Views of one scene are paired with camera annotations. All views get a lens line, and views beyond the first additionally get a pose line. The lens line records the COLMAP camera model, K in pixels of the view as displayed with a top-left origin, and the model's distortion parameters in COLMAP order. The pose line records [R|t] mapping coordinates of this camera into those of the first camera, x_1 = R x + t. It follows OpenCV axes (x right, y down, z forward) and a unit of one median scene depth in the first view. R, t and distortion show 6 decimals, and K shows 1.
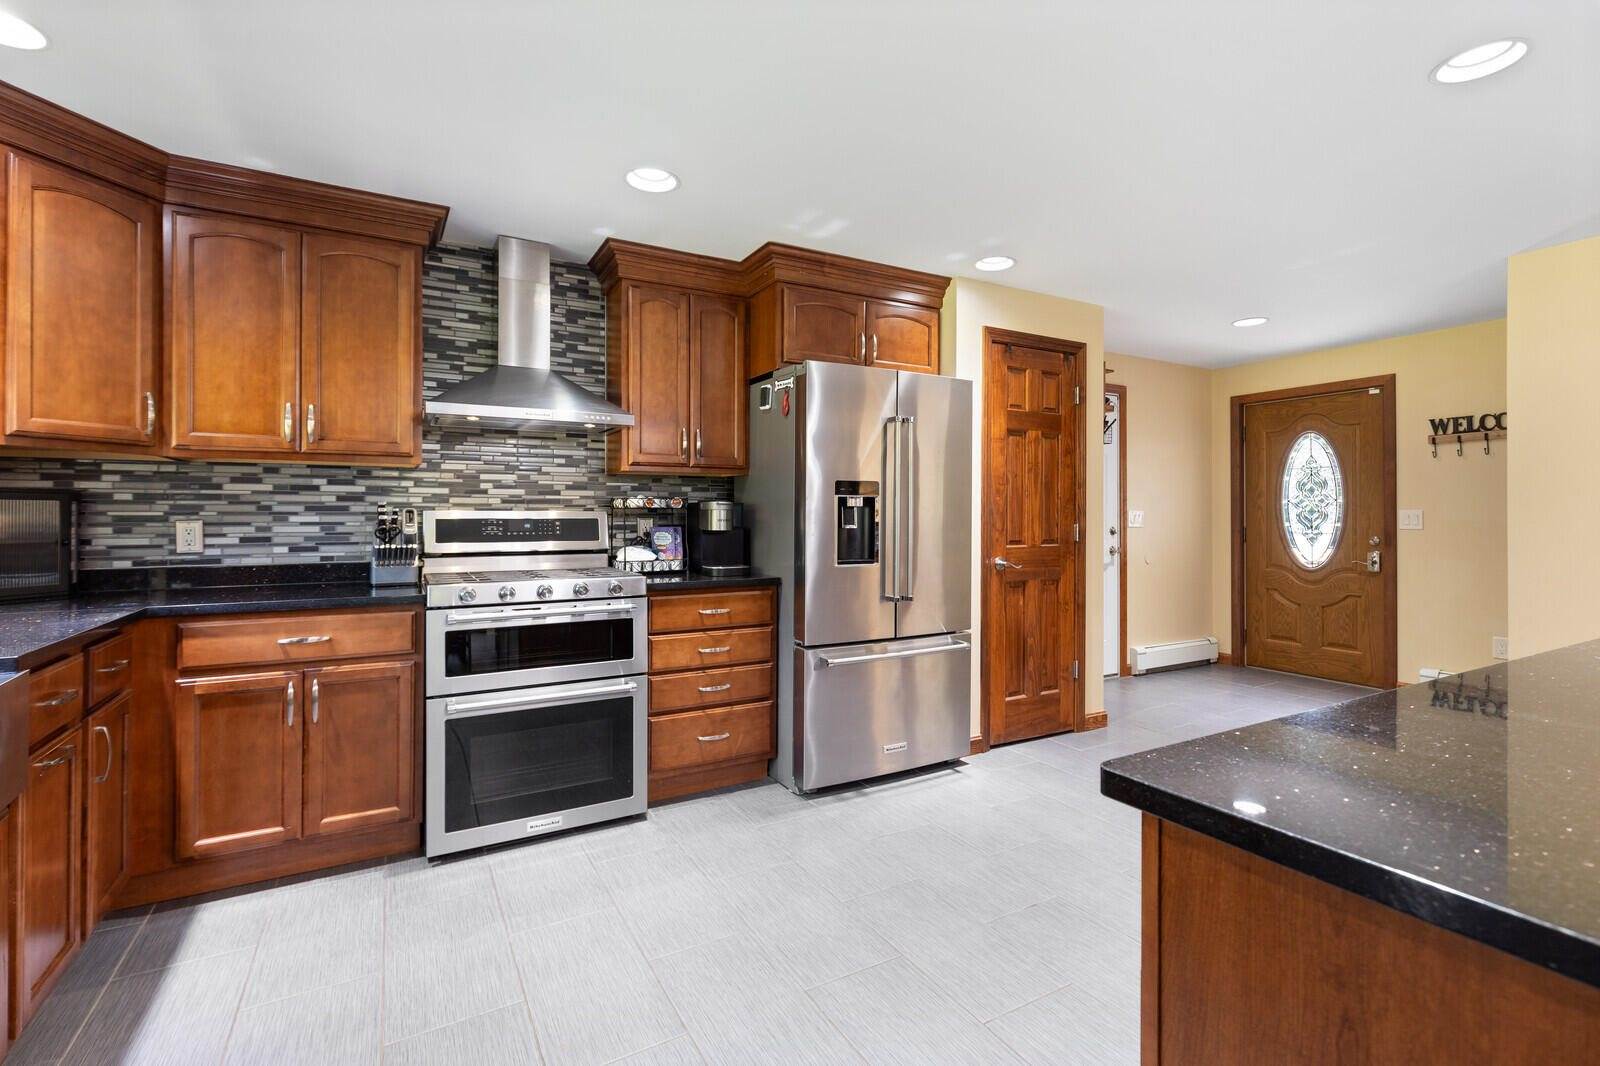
lens RADIAL K [[721.1, 0, 801.2], [0, 721.1, 513.3], [0, 0, 1]] dist [0.001212, -0.001265]
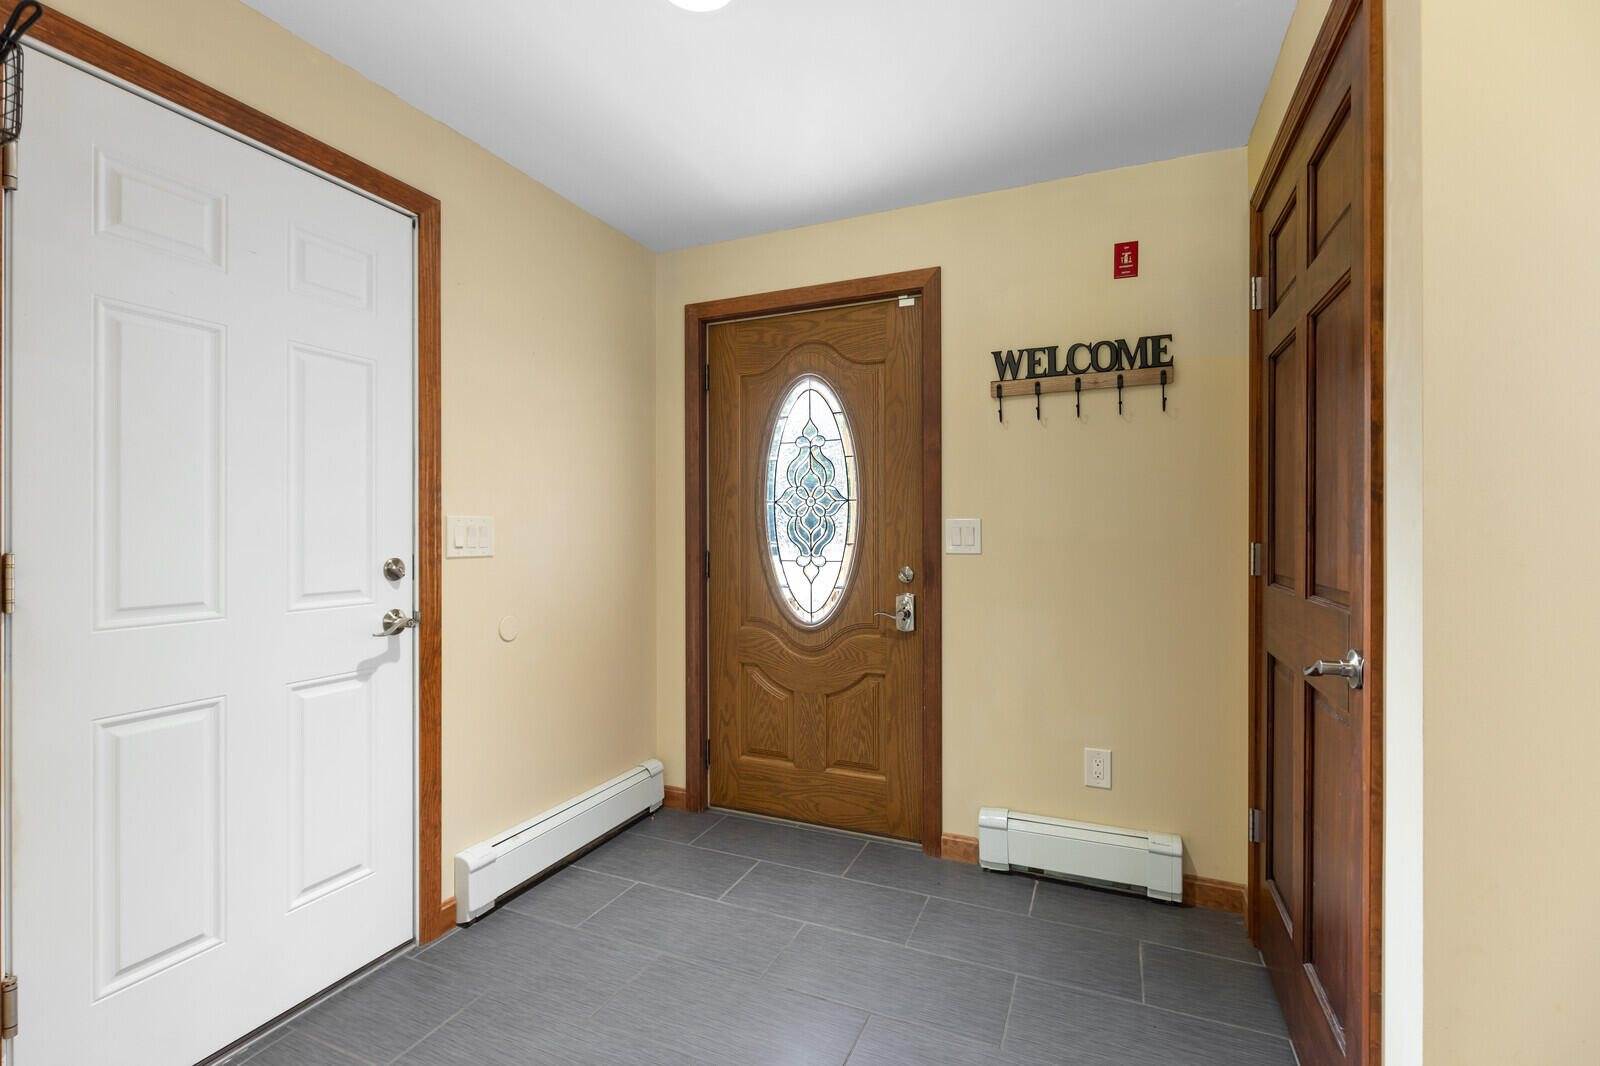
lens RADIAL K [[721.1, 0, 801.3], [0, 721.1, 529.0], [0, 0, 1]] dist [0.001212, -0.001265]
pose [[0.799601, 0.000401, 0.600531, 0.387606], [-0.001955, 0.999996, 0.001936, 0.002524], [-0.600528, -0.002722, 0.799599, 0.588218]]
